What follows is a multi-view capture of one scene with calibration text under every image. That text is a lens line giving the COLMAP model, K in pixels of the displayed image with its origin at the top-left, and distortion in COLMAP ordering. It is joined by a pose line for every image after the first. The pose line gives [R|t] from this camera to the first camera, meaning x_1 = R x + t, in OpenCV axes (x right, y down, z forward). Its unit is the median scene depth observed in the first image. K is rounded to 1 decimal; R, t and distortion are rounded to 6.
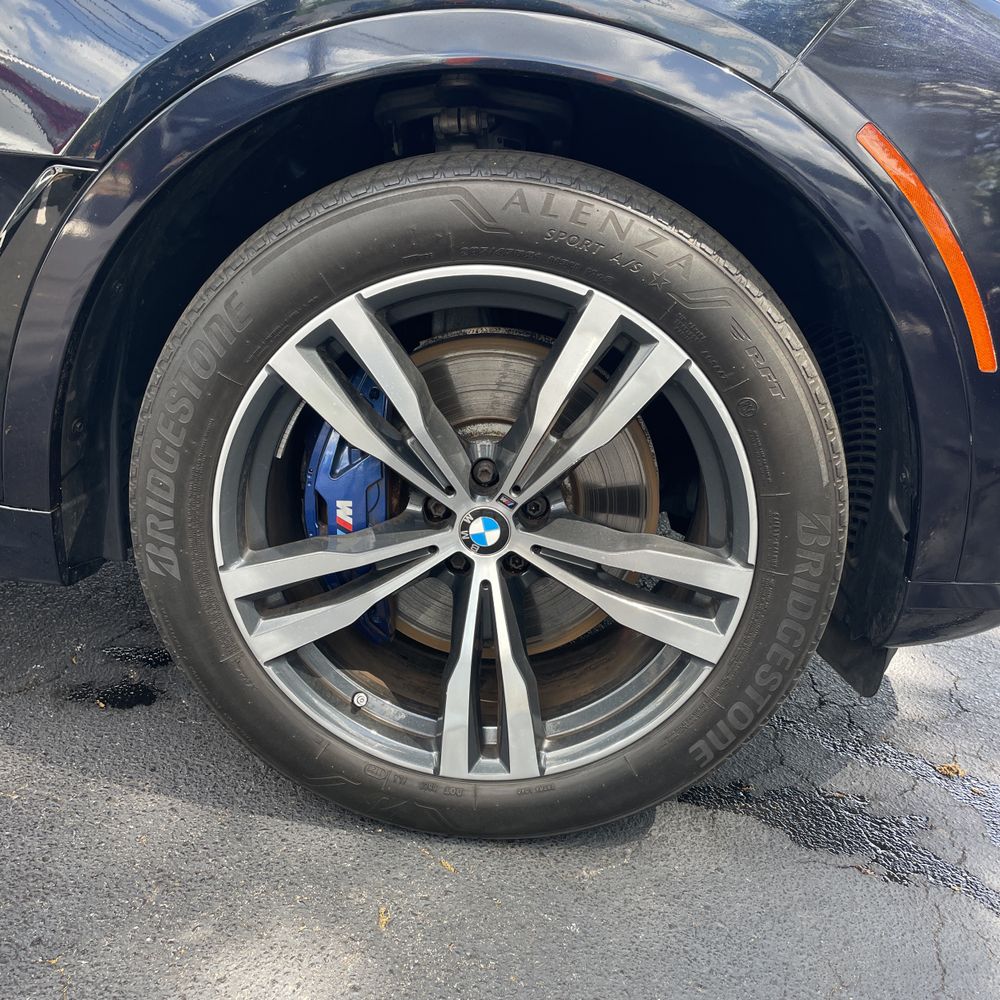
lens RADIAL K [[1012.2, 0, 517.7], [0, 1012.2, 491.5], [0, 0, 1]] dist [0.108364, -0.162355]
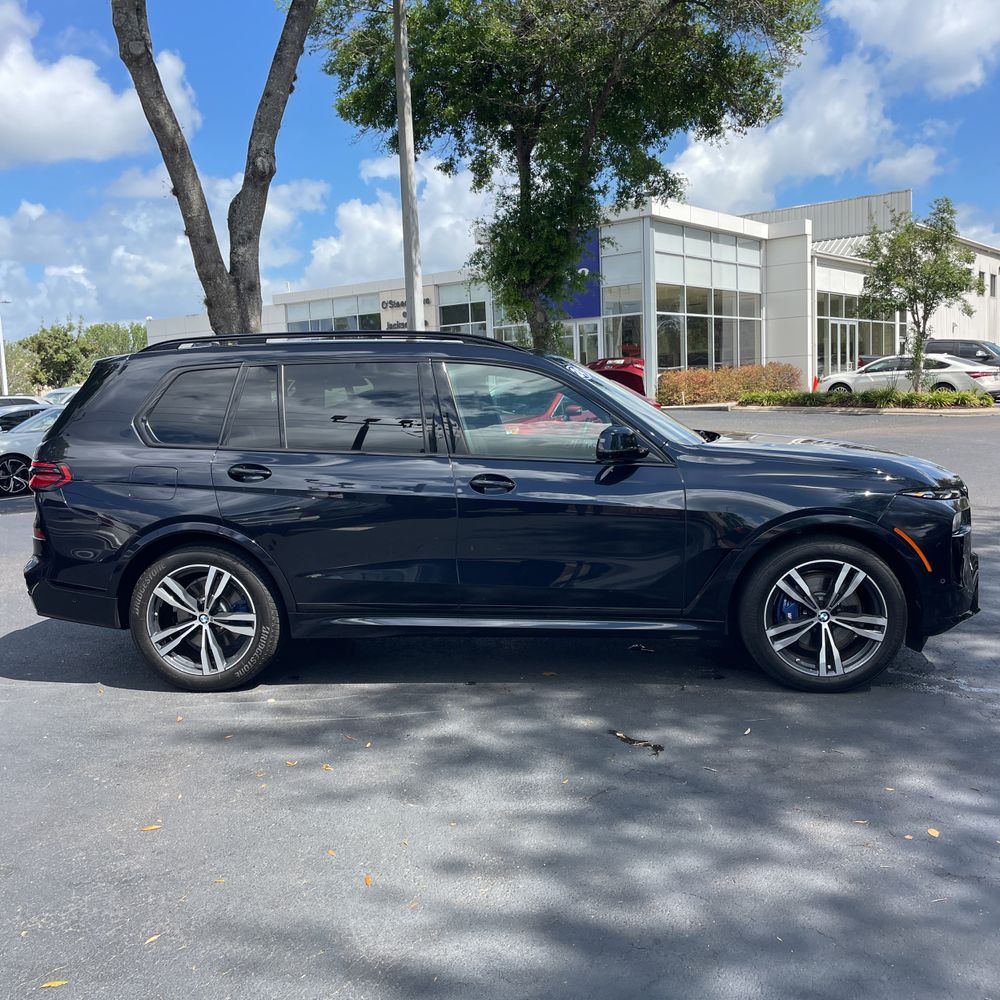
lens RADIAL K [[1024.0, 0, 512.8], [0, 1024.0, 487.8], [0, 0, 1]] dist [0.102784, -0.143255]
pose [[0.992411, -0.106099, -0.062159, -1.061443], [0.092747, 0.977750, -0.188159, 0.216041], [0.080740, 0.180966, 0.980170, -3.713054]]
